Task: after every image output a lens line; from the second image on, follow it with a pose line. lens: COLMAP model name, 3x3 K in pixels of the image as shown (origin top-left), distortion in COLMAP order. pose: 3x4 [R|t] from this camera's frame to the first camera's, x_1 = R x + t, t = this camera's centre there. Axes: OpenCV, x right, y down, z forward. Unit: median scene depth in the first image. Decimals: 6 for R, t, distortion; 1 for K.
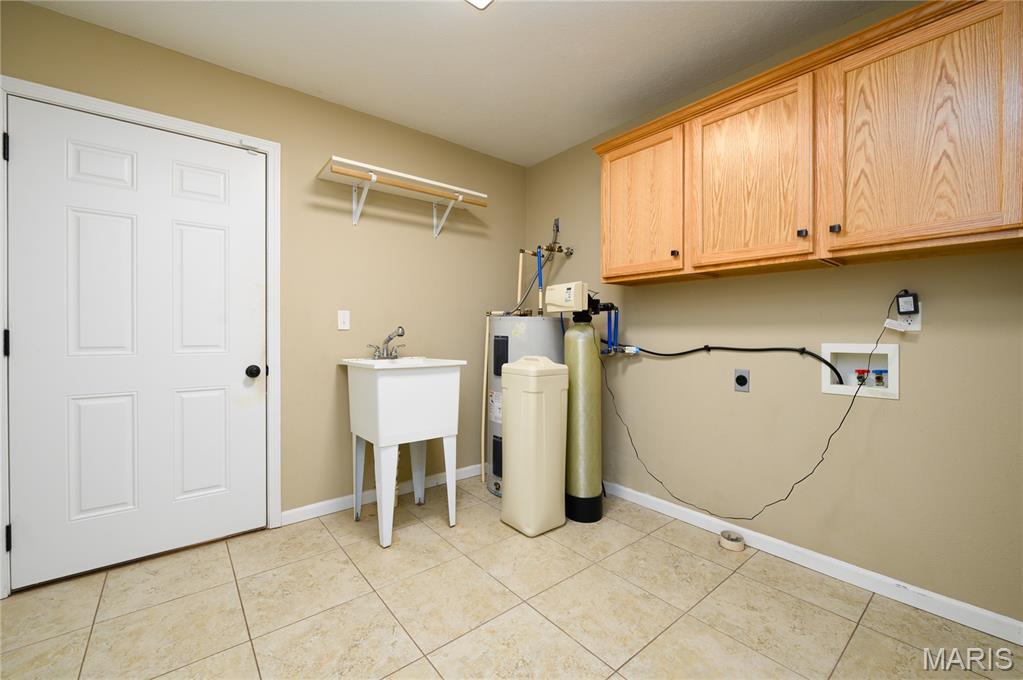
lens RADIAL K [[423.2, 0, 507.7], [0, 423.2, 336.3], [0, 0, 1]] dist [-0.009995, -0.000209]
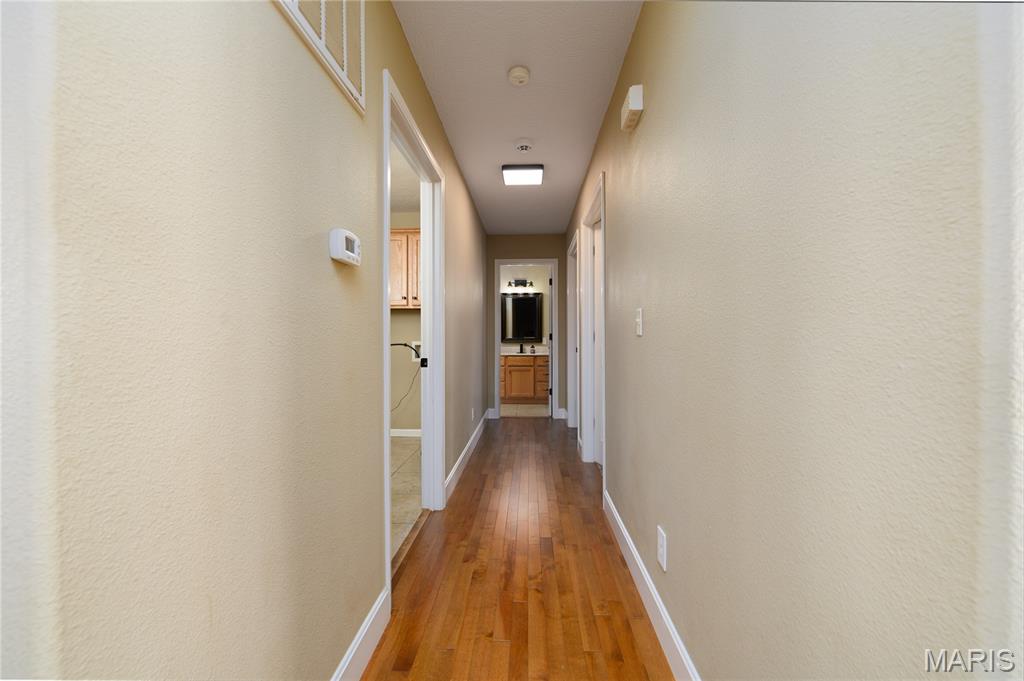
lens RADIAL K [[423.6, 0, 510.6], [0, 423.6, 339.9], [0, 0, 1]] dist [-0.009995, -0.000209]
pose [[0.673566, -0.007657, 0.739088, -0.681521], [0.008522, 0.999960, 0.002593, 0.007158], [-0.739078, 0.004552, 0.673604, -1.075655]]
